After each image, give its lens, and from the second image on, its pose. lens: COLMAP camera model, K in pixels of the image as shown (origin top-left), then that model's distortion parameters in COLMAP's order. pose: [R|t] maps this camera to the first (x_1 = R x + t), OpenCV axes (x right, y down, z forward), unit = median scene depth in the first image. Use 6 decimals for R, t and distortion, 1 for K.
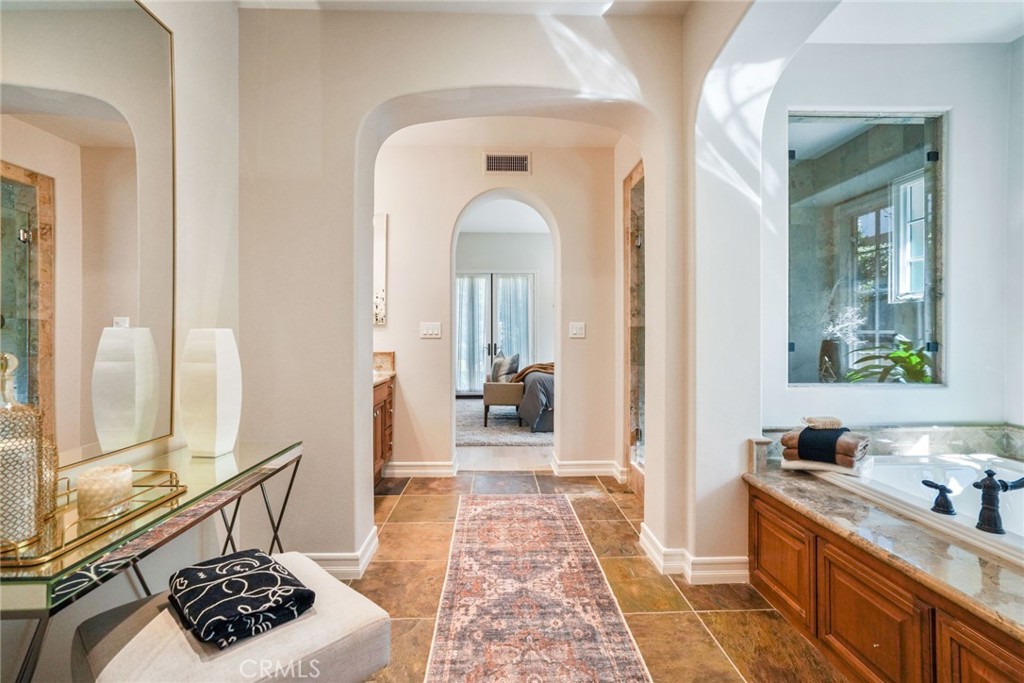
lens RADIAL K [[476.0, 0, 512.0], [0, 476.0, 341.5], [0, 0, 1]] dist [-0.050876, 0.032585]
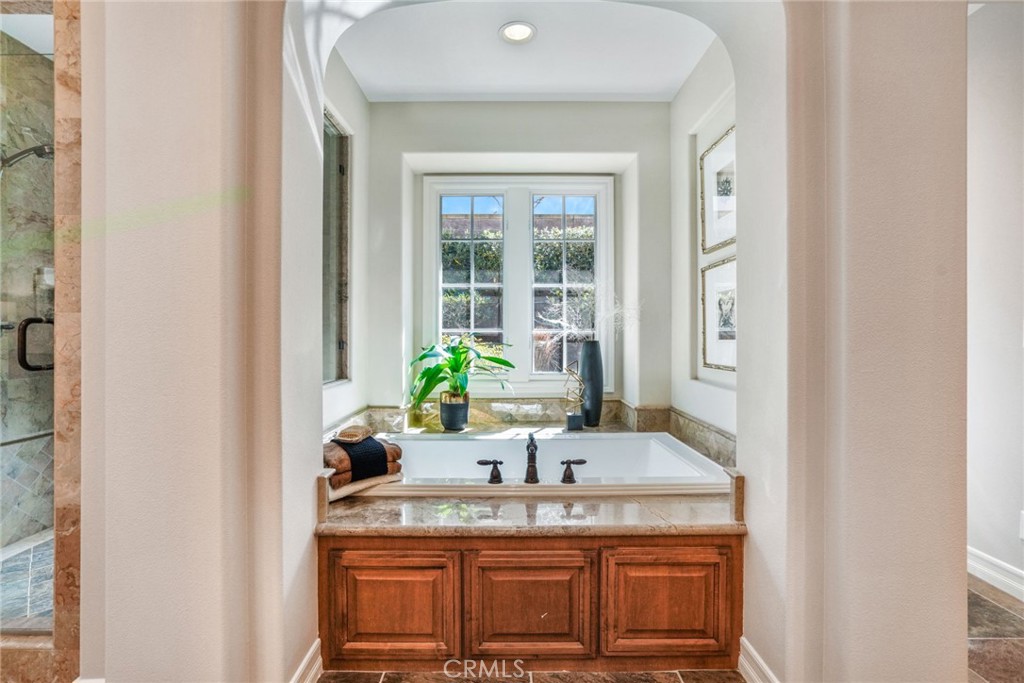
lens RADIAL K [[476.0, 0, 512.0], [0, 476.0, 341.5], [0, 0, 1]] dist [-0.050876, 0.032585]
pose [[0.034671, -0.009911, 0.999350, -0.251906], [0.014444, 0.999851, 0.009415, -0.003278], [-0.999294, 0.014108, 0.034809, 0.814948]]
